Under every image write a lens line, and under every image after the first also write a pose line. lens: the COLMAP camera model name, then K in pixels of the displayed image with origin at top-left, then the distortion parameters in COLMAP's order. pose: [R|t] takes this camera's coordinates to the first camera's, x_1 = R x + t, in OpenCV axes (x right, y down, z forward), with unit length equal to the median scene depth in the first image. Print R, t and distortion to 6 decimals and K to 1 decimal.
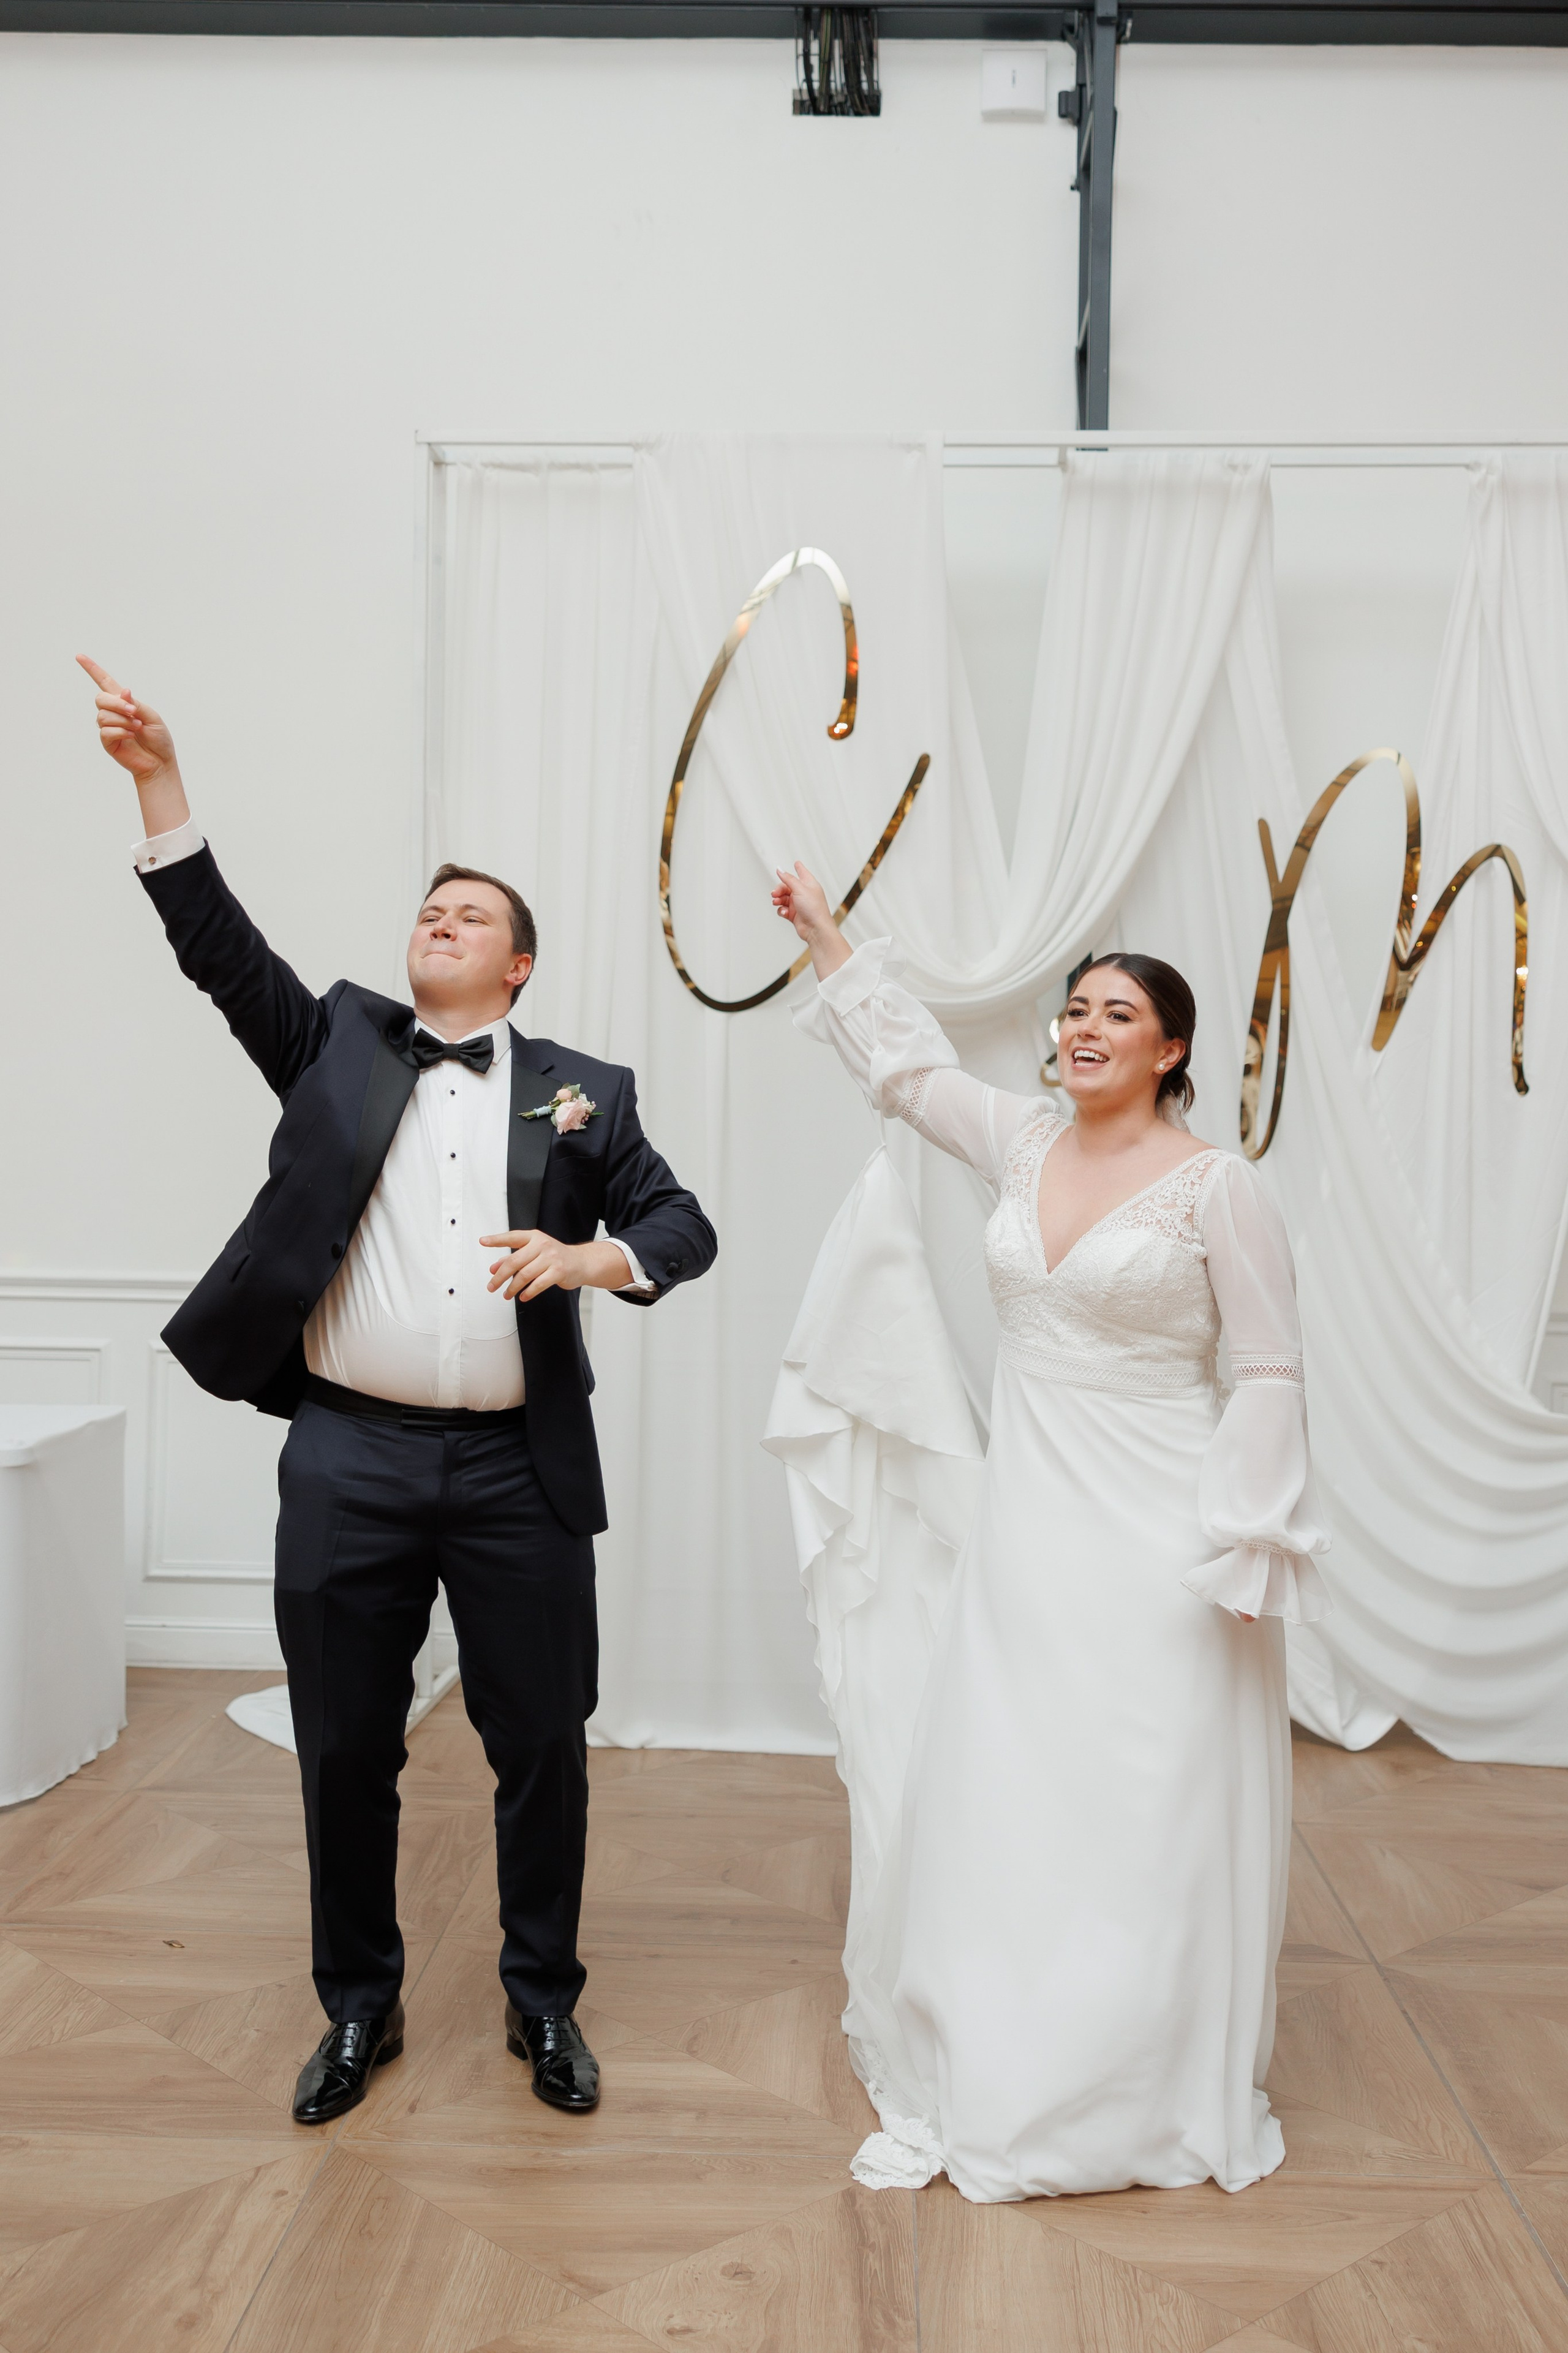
lens RADIAL K [[2346.7, 0, 784.0], [0, 2346.7, 1176.5], [0, 0, 1]] dist [-0.065774, -0.018372]
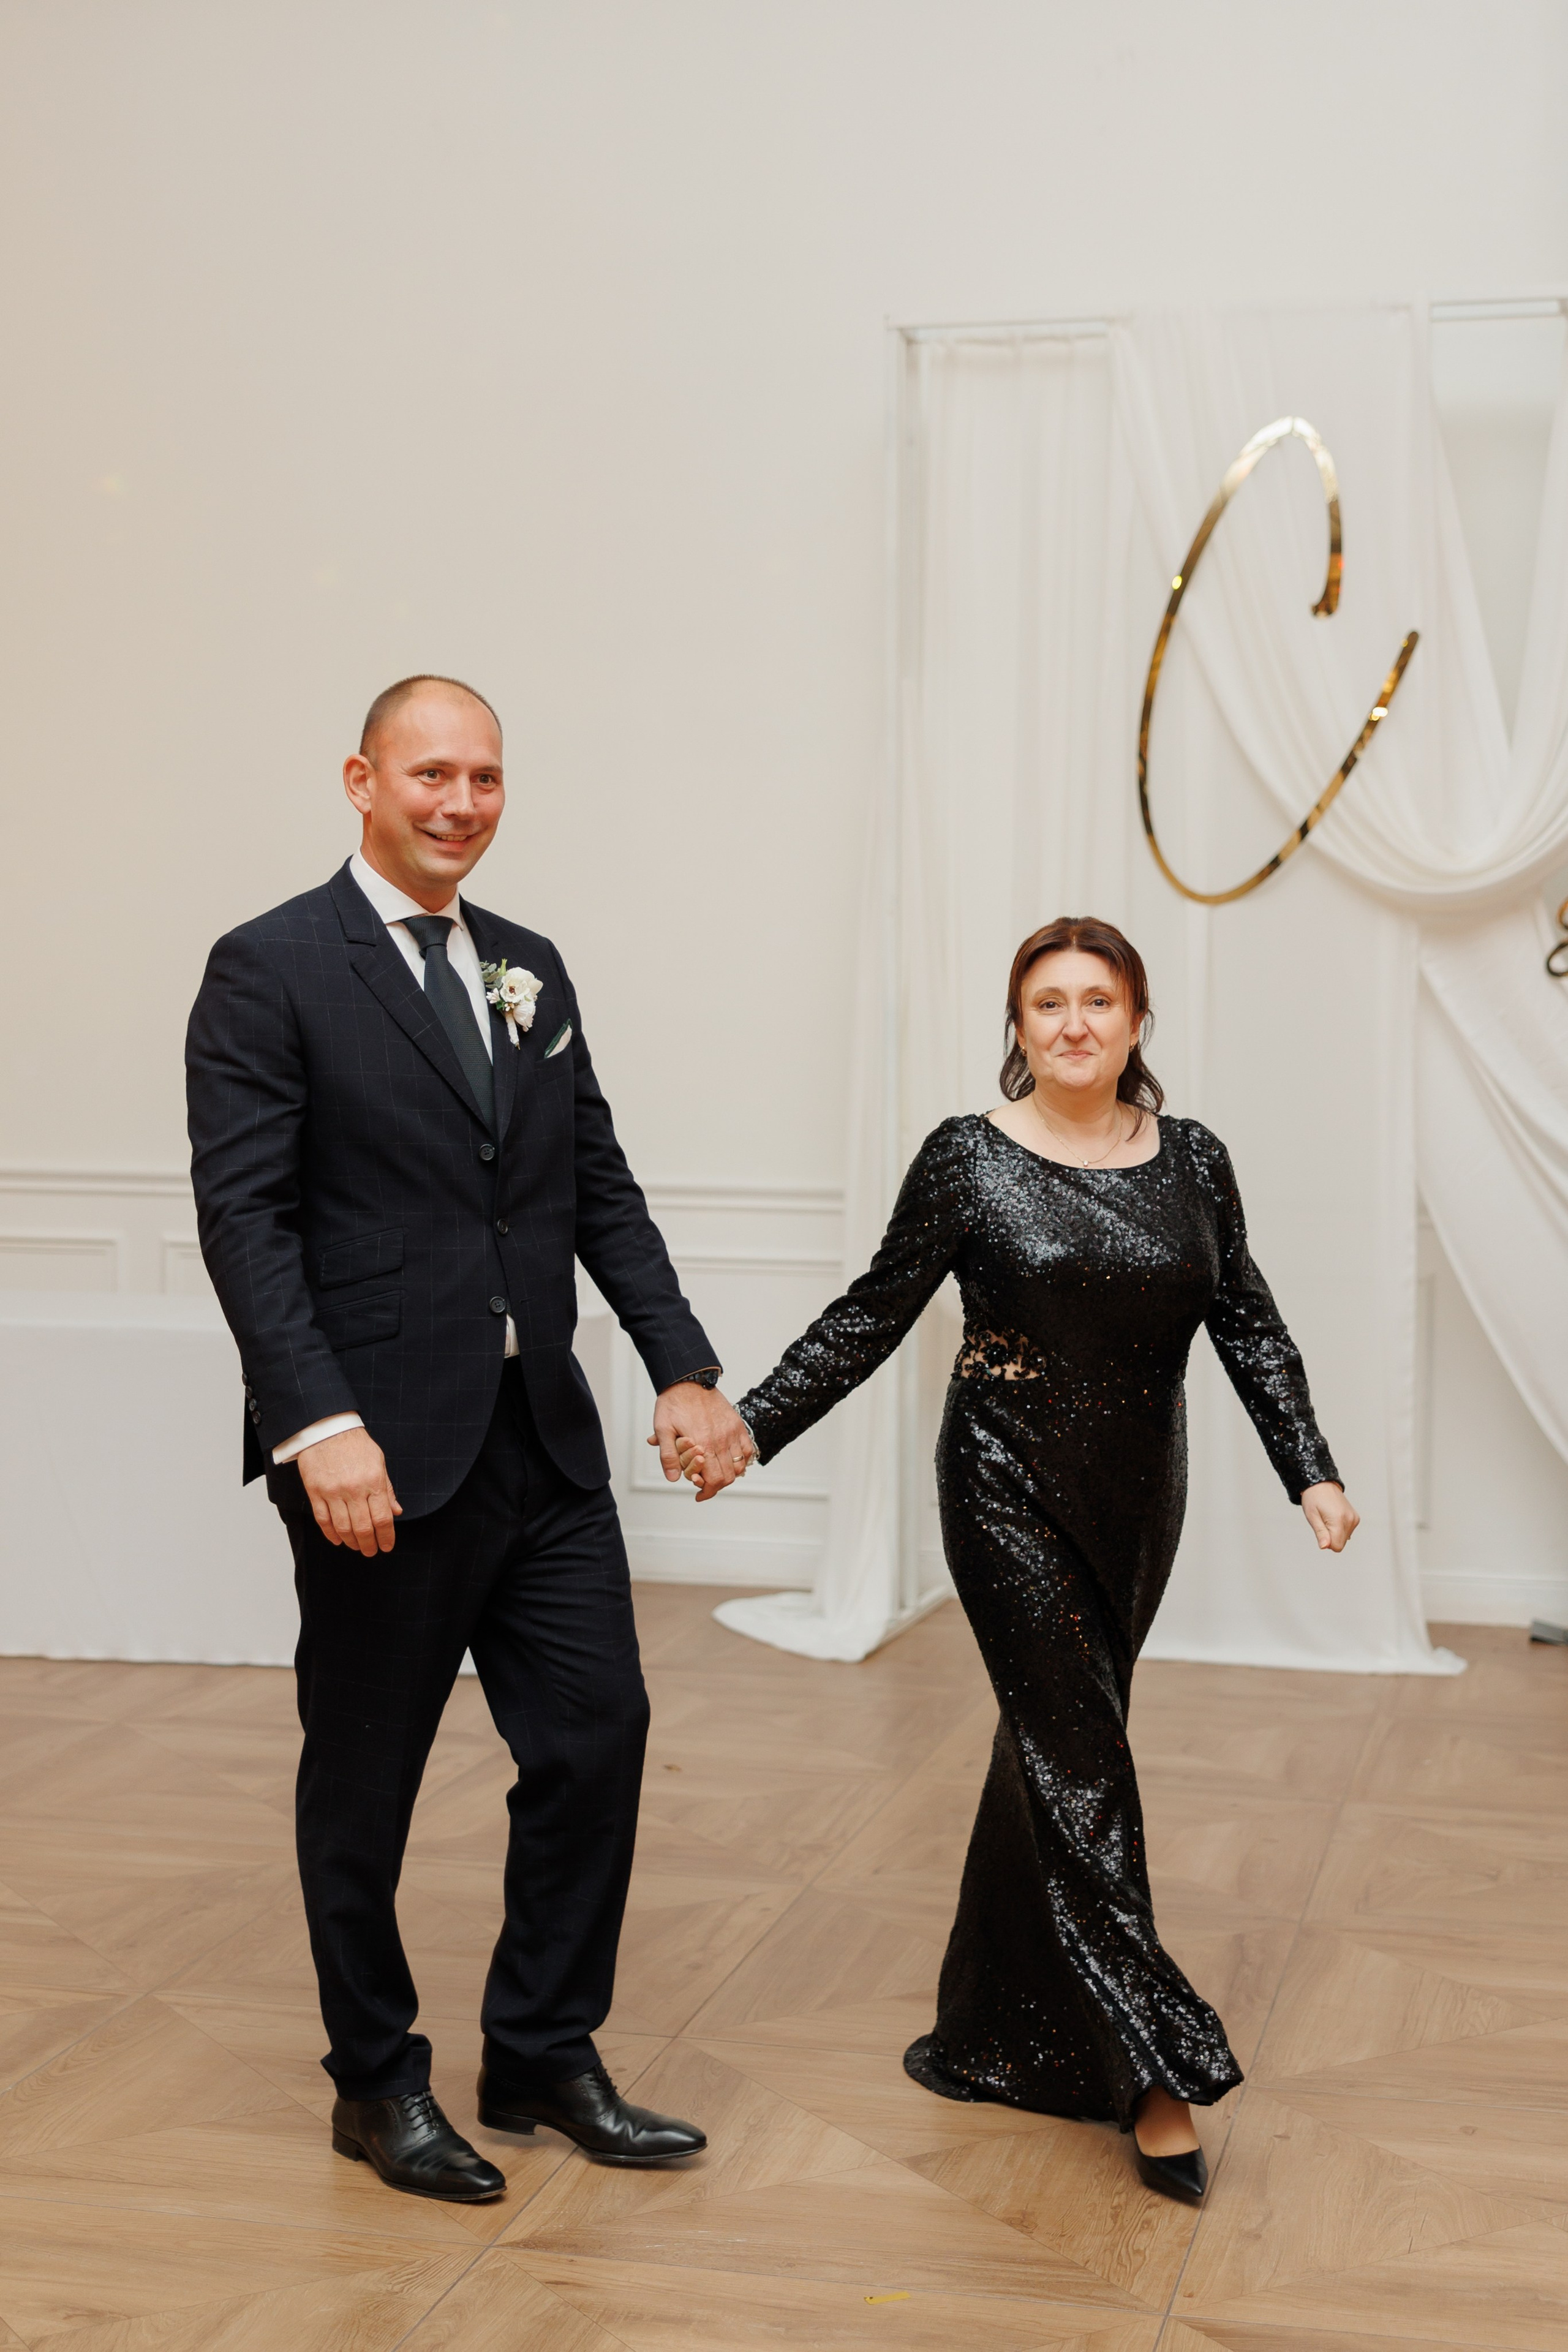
lens RADIAL K [[2693.8, 0, 784.0], [0, 2693.8, 1176.0], [0, 0, 1]] dist [-0.001570, -0.002272]
pose [[0.979439, -0.002154, -0.201727, 0.029702], [0.009551, 0.999317, 0.035699, 0.000640], [0.201512, -0.036892, 0.978791, -0.141786]]
